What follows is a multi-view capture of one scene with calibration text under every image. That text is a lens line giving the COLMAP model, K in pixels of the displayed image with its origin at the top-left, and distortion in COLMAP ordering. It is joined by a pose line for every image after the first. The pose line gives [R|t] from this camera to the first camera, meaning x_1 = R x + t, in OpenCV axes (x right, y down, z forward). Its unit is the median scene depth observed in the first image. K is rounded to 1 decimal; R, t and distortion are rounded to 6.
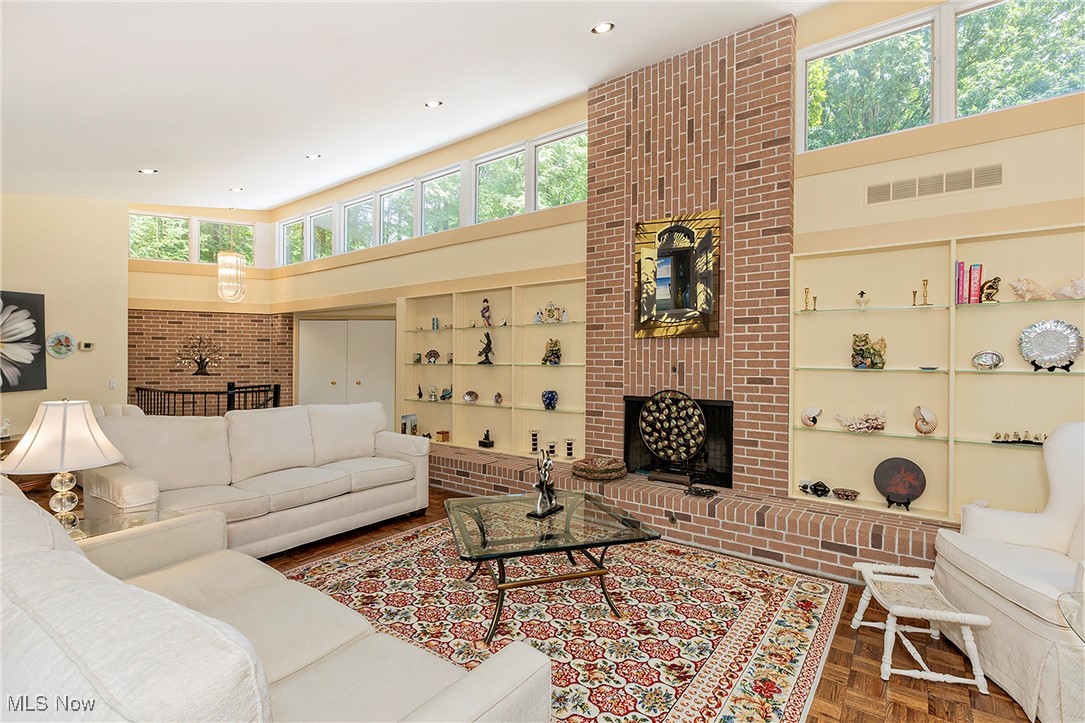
lens RADIAL K [[494.4, 0, 607.4], [0, 494.4, 354.9], [0, 0, 1]] dist [0.023837, 0.000157]
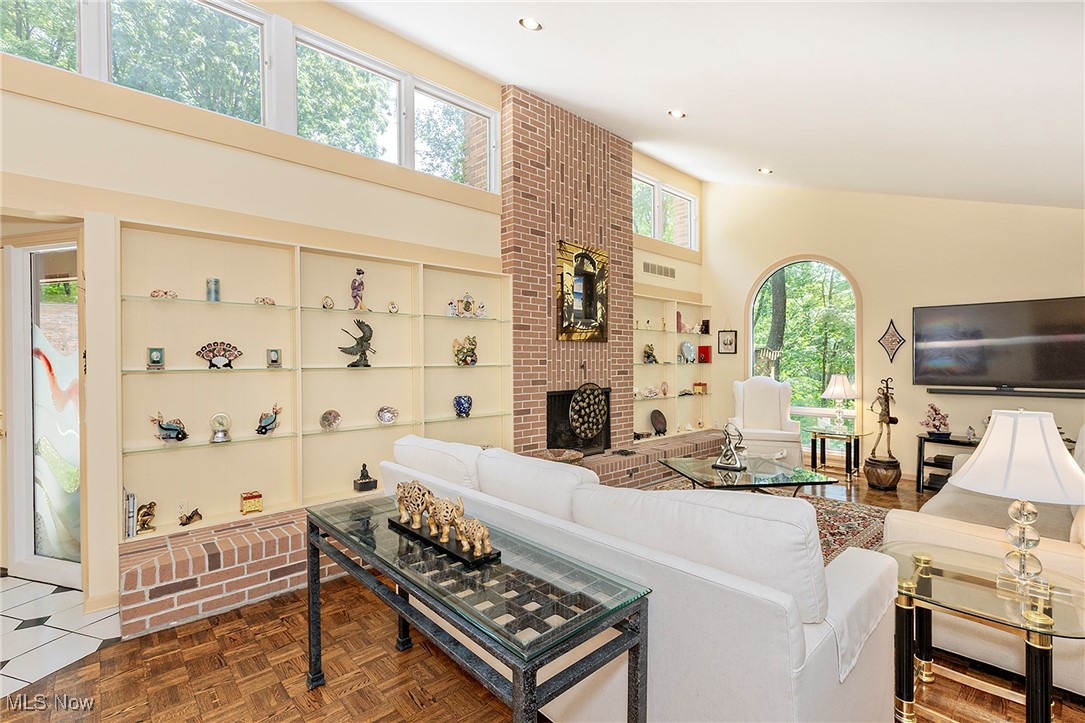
lens RADIAL K [[484.4, 0, 529.2], [0, 484.4, 357.7], [0, 0, 1]] dist [0.018899, -0.000039]
pose [[0.257939, -0.000775, 0.966161, -1.089289], [-0.005362, 0.999983, 0.002234, 0.004668], [-0.966146, -0.005757, 0.257931, 0.810653]]
